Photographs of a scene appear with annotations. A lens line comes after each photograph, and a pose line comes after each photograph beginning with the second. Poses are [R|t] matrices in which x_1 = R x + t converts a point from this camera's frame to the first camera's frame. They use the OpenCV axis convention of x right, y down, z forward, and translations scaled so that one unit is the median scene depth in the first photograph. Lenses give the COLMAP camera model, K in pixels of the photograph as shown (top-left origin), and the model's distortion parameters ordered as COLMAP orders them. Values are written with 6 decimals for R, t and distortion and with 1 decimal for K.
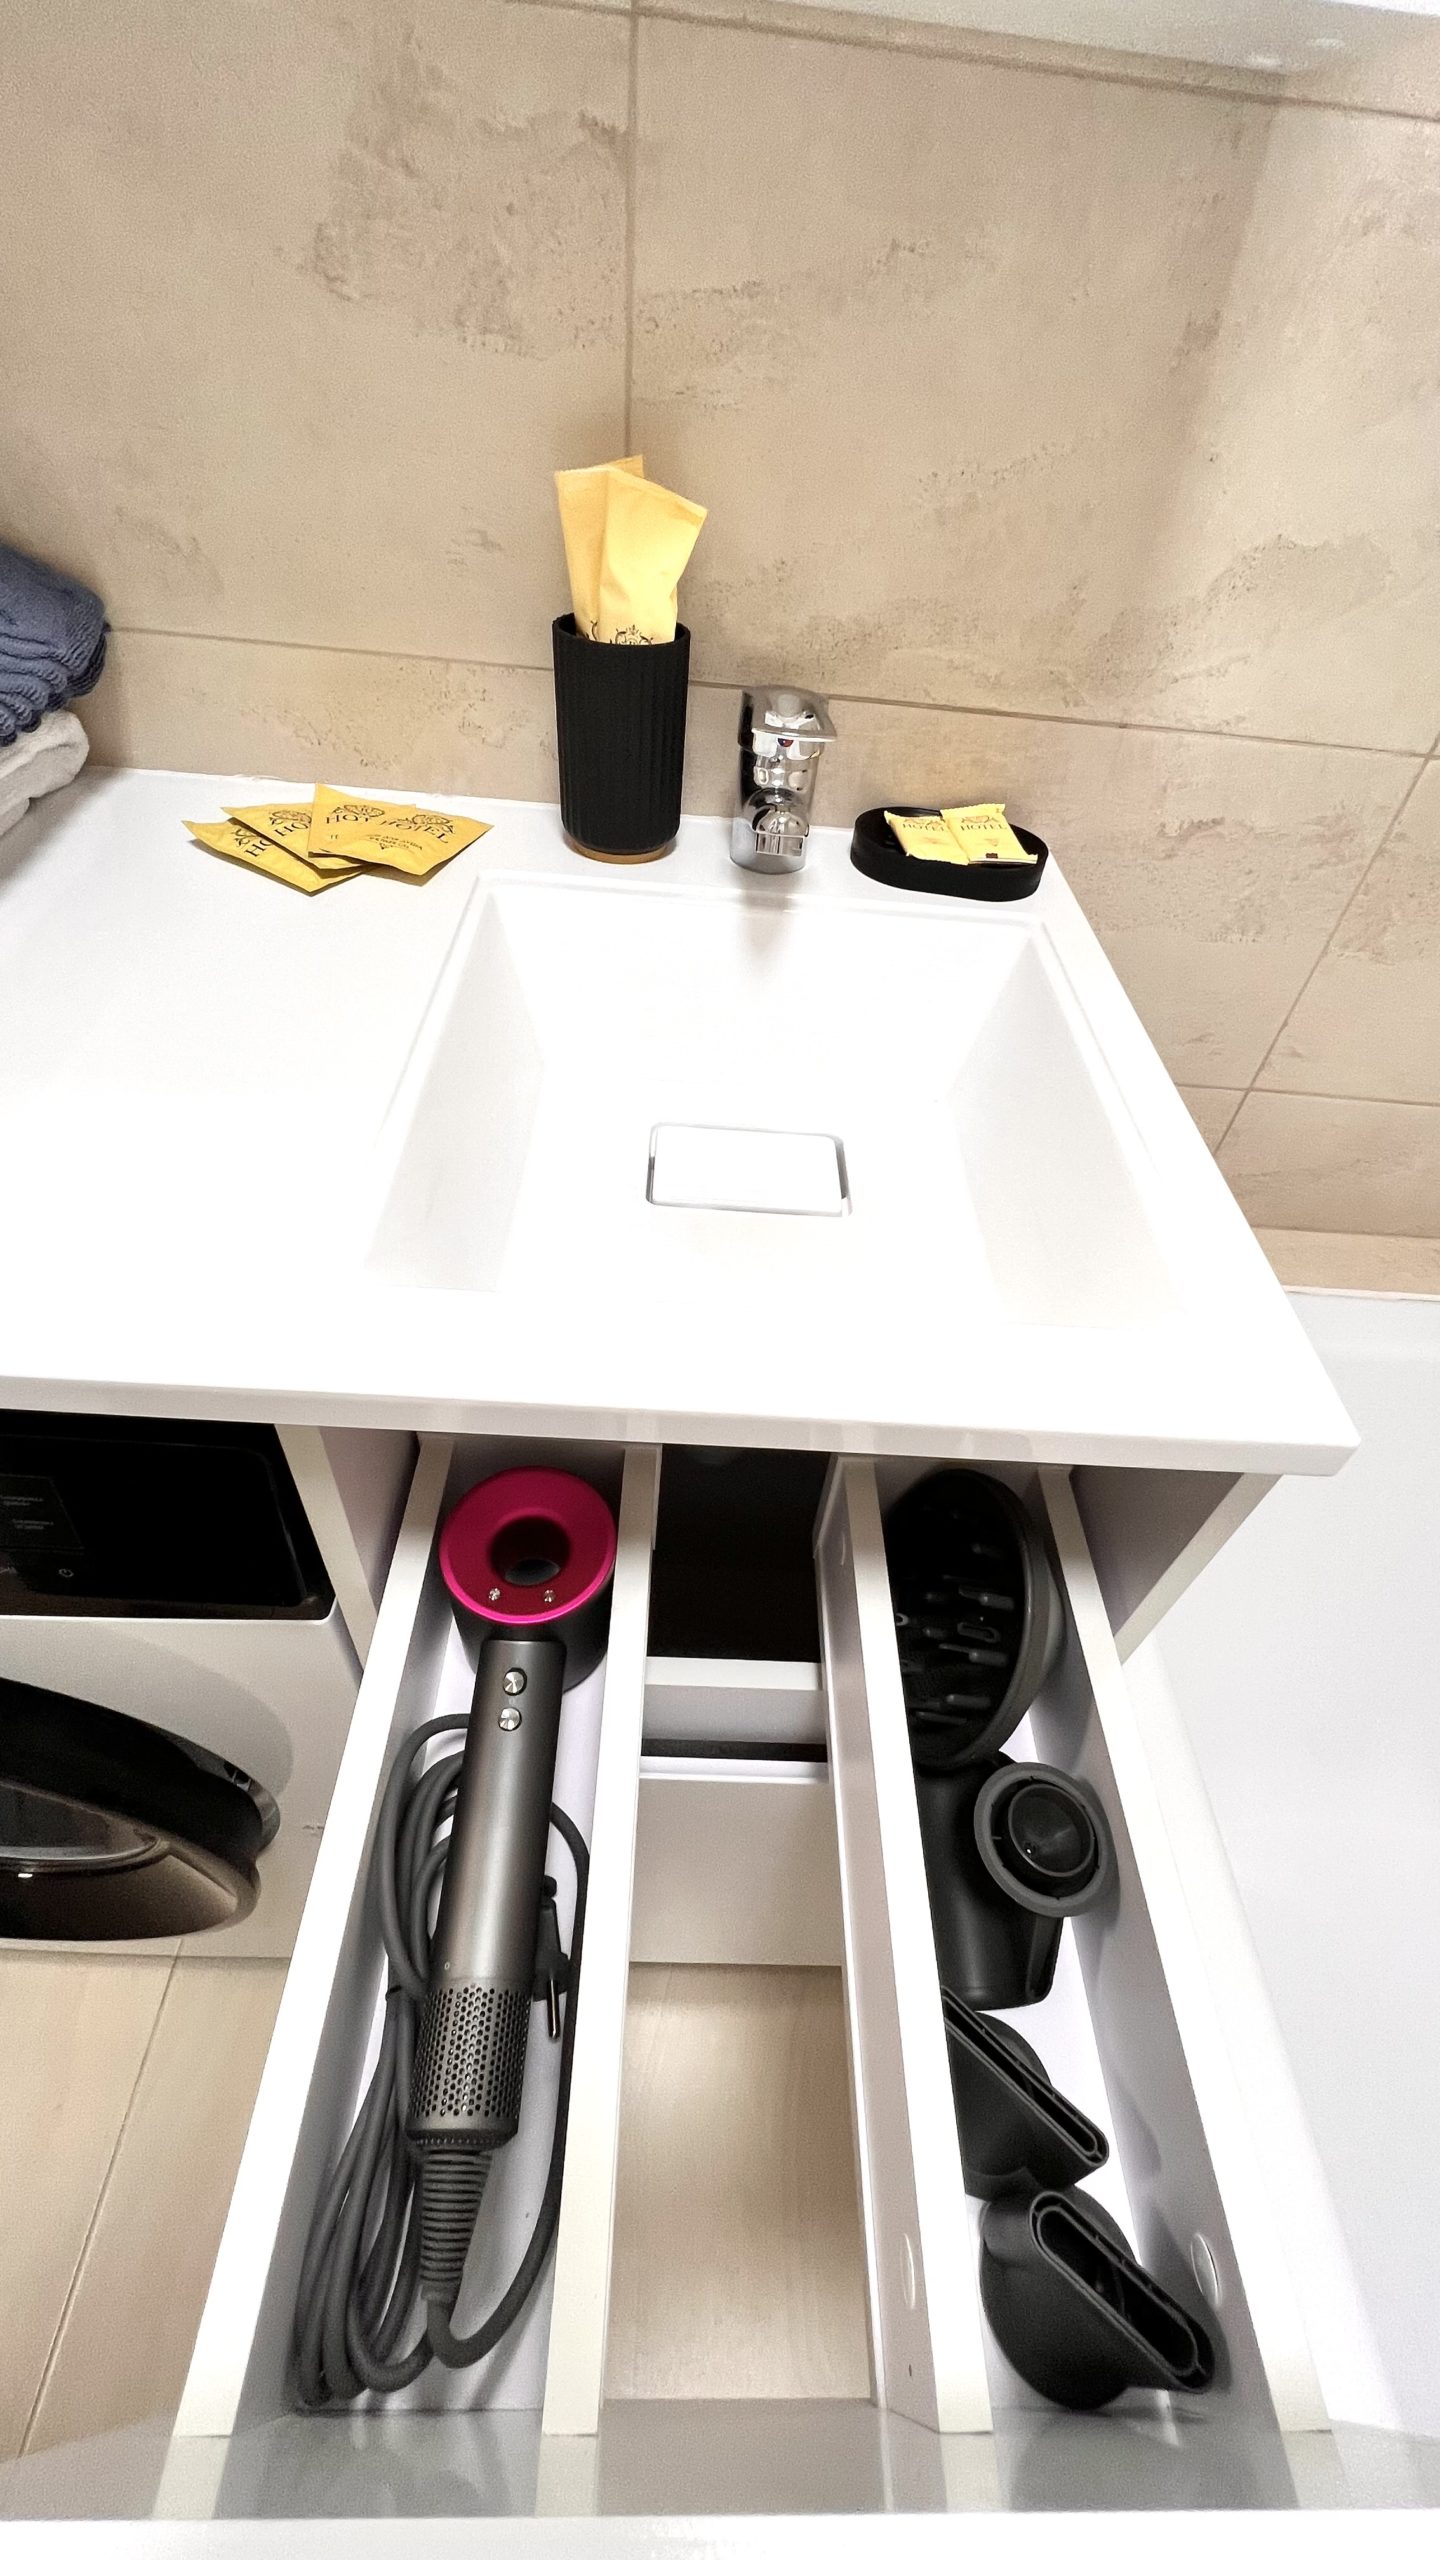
lens RADIAL K [[1022.3, 0, 726.1], [0, 1022.3, 1273.5], [0, 0, 1]] dist [-0.002962, 0.000627]
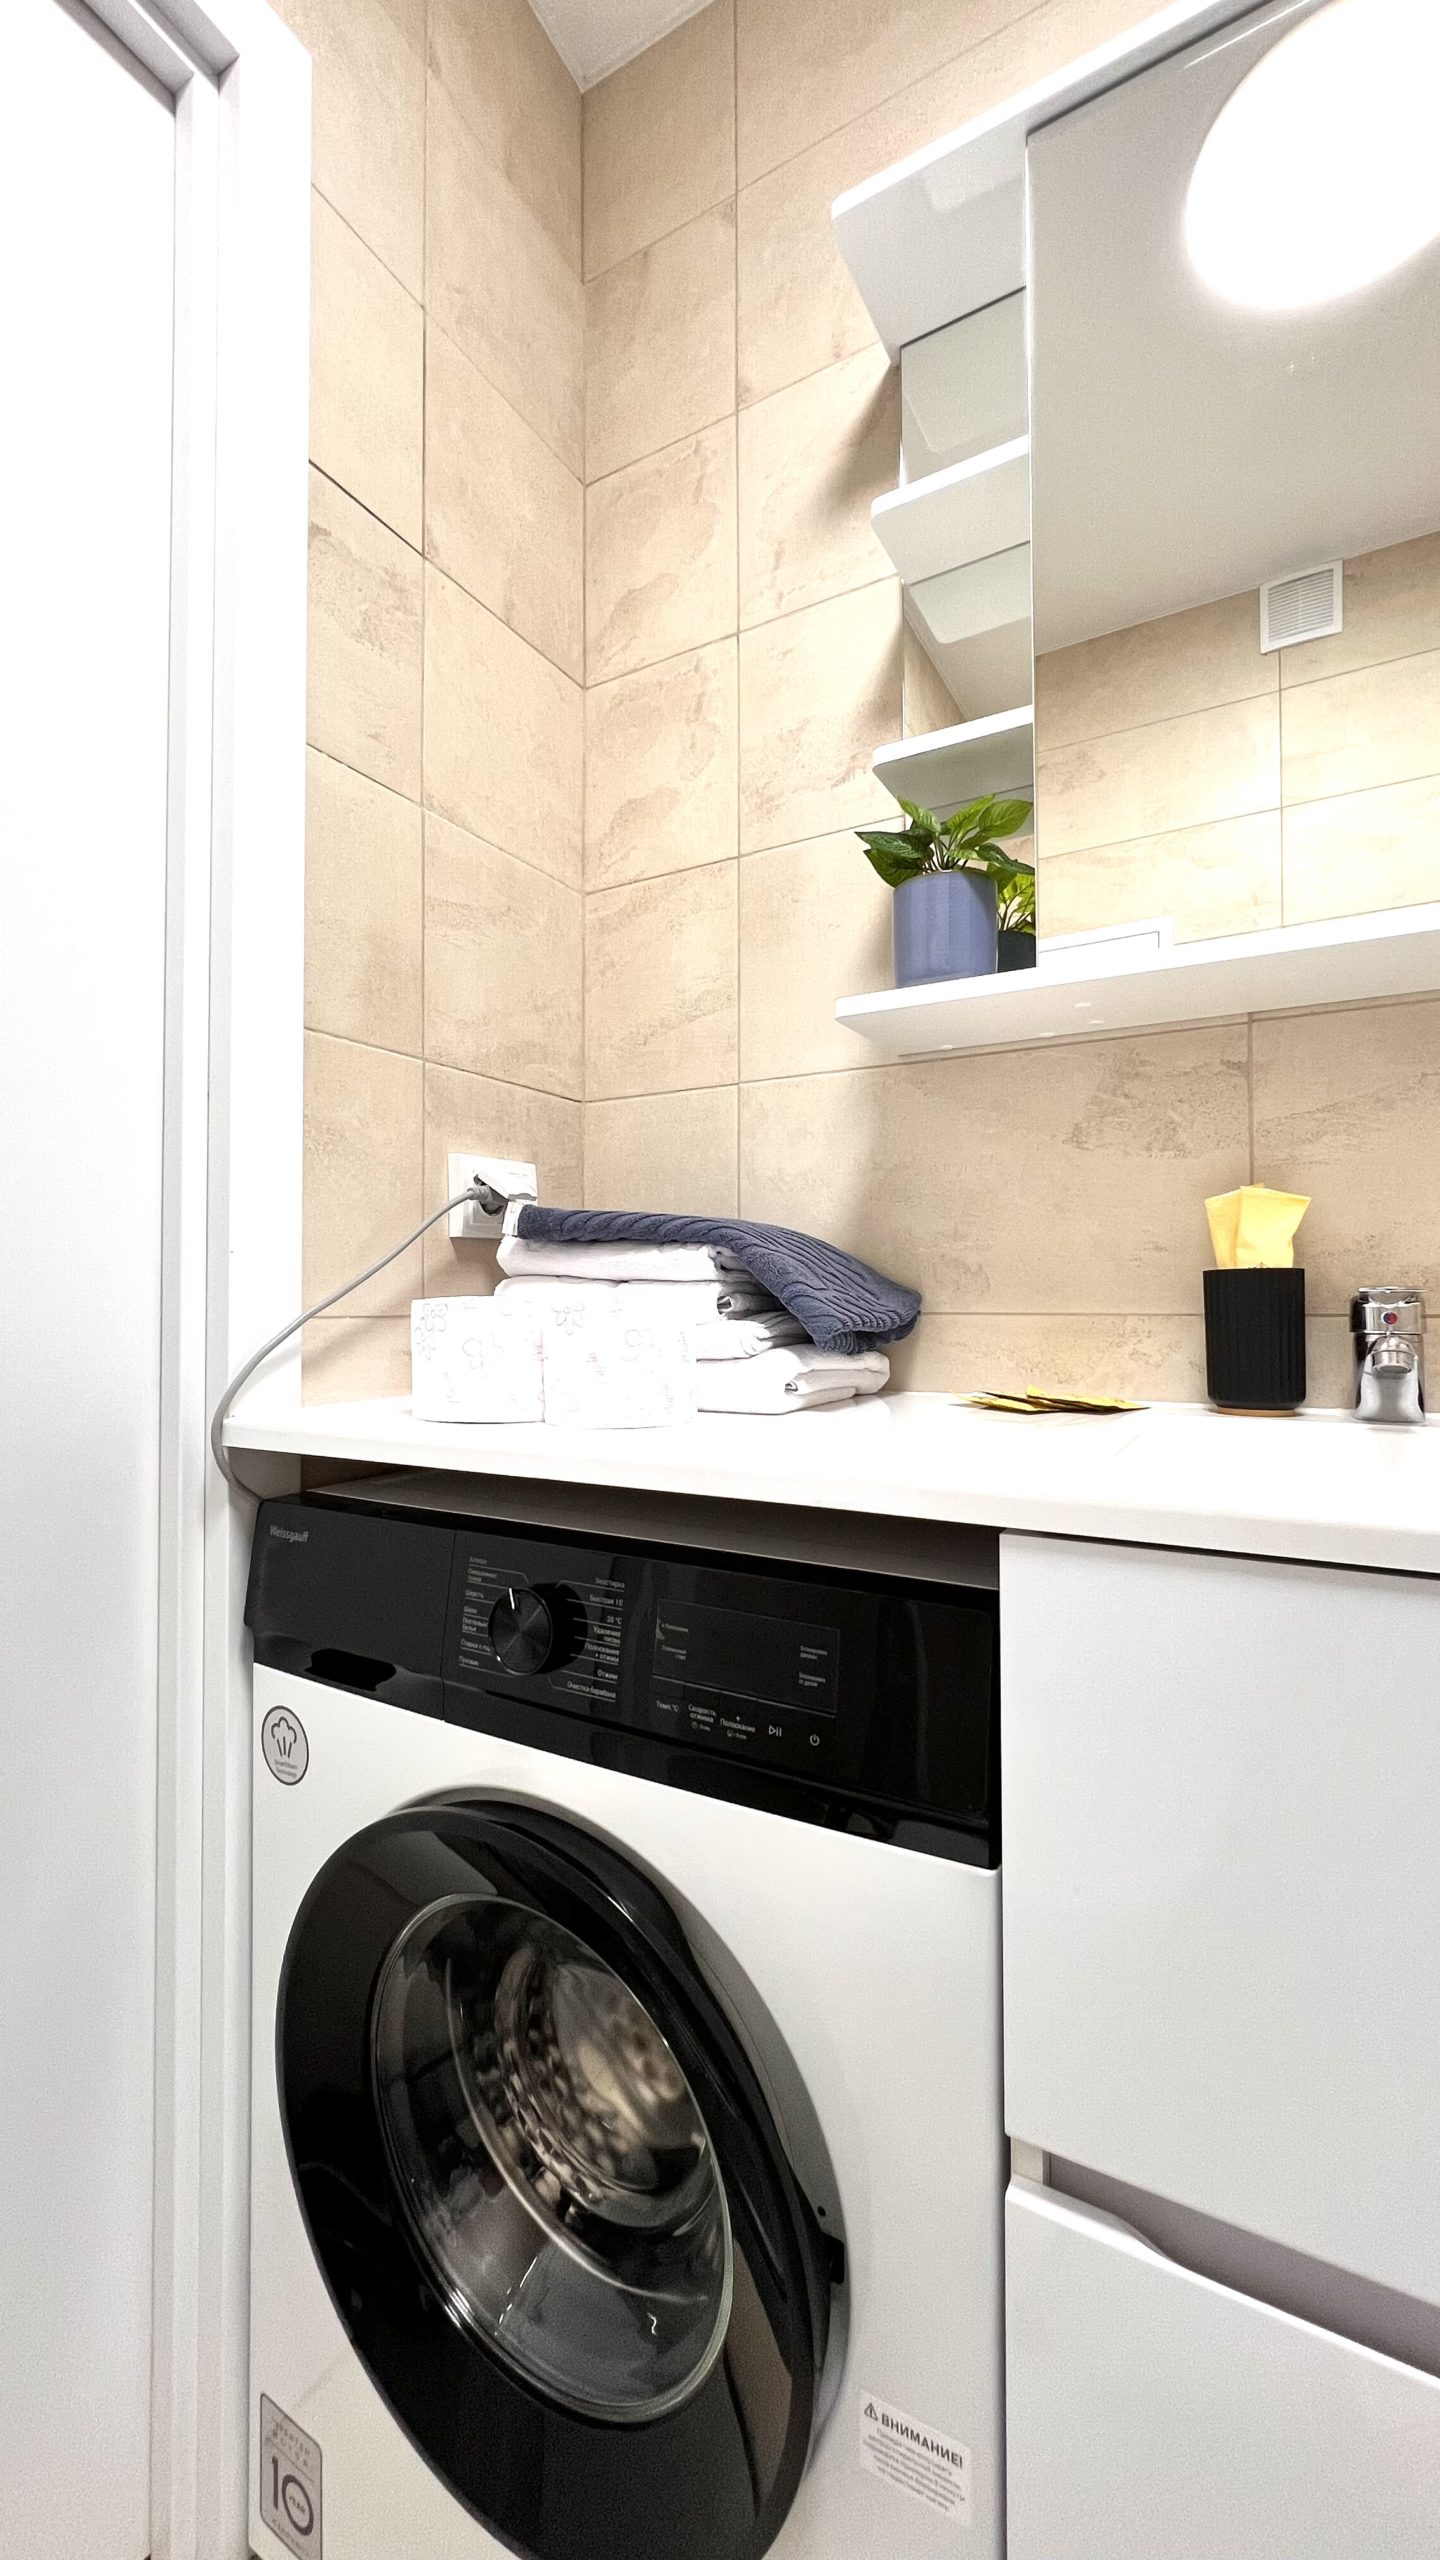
lens RADIAL K [[1022.3, 0, 729.4], [0, 1022.3, 1276.2], [0, 0, 1]] dist [-0.002962, 0.000627]
pose [[0.865200, -0.099316, -0.491493, -0.028684], [-0.296671, 0.688831, -0.661437, 0.591843], [0.404246, 0.718087, 0.566513, -0.163783]]
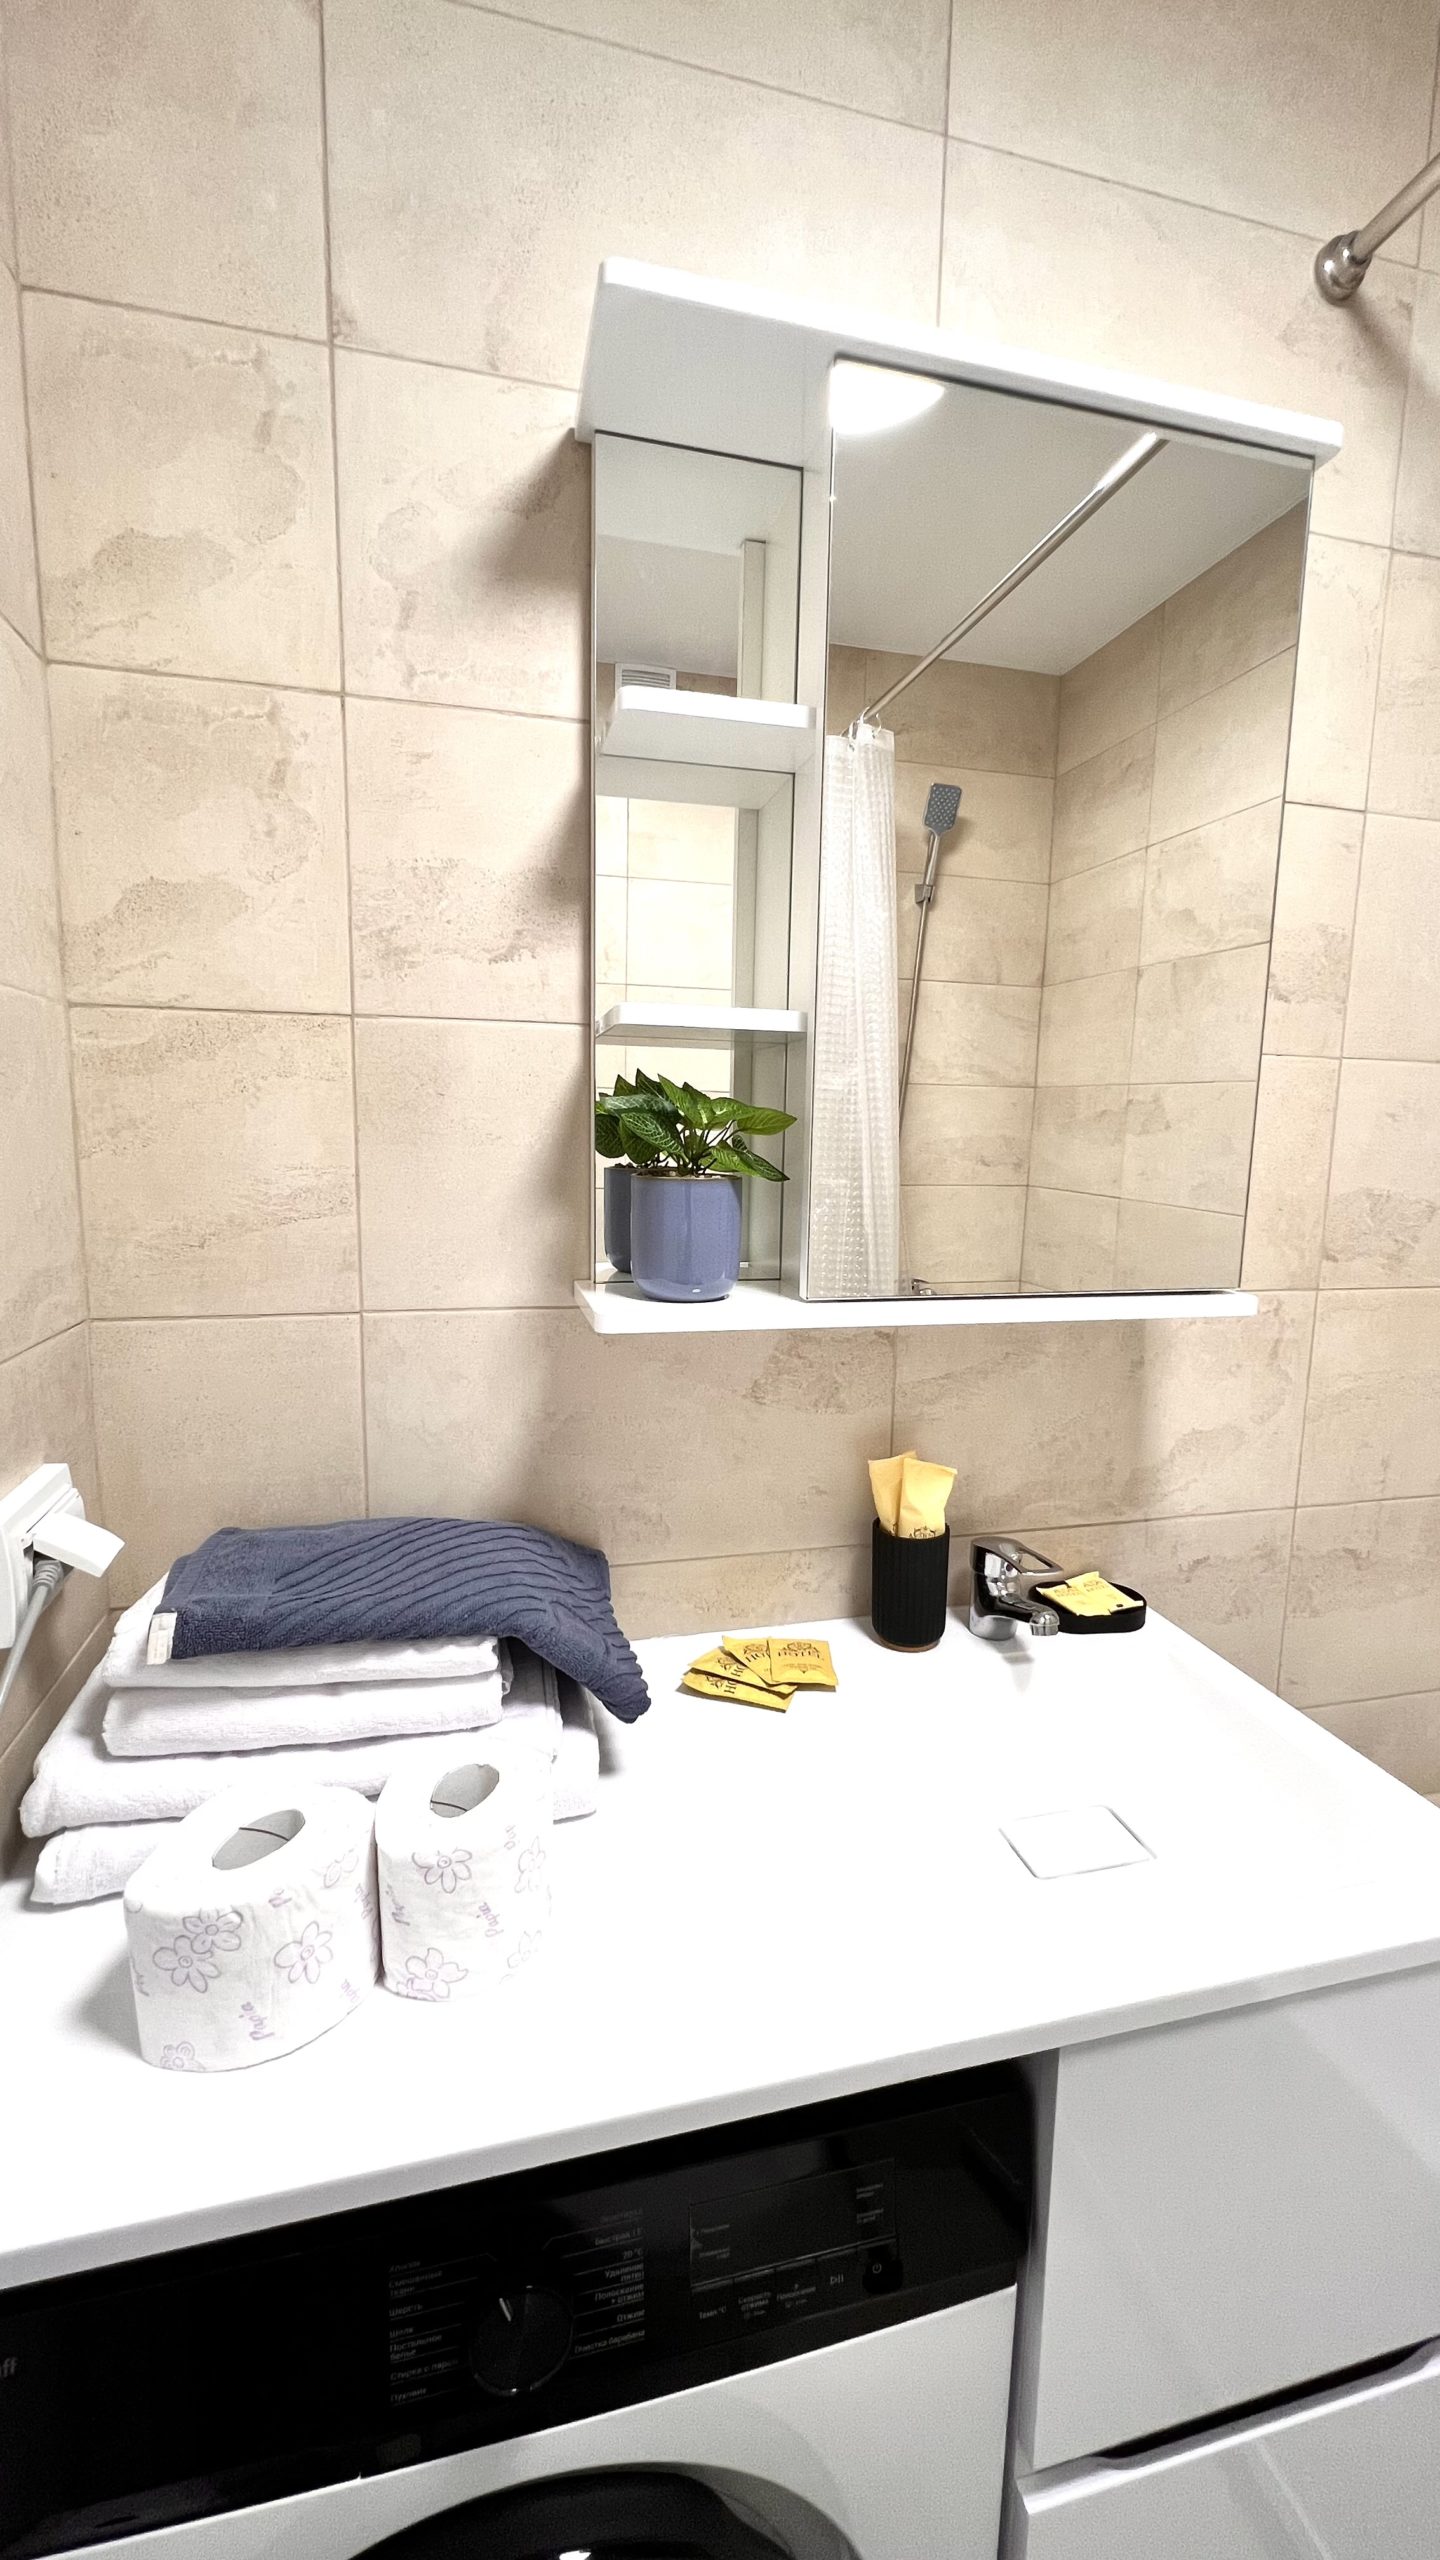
lens RADIAL K [[1026.0, 0, 723.9], [0, 1026.0, 1277.1], [0, 0, 1]] dist [-0.002048, 0.000412]
pose [[0.968445, -0.102309, 0.227261, -0.771386], [0.217526, 0.792040, -0.570399, -0.014957], [-0.121642, 0.601835, 0.789302, -0.646589]]
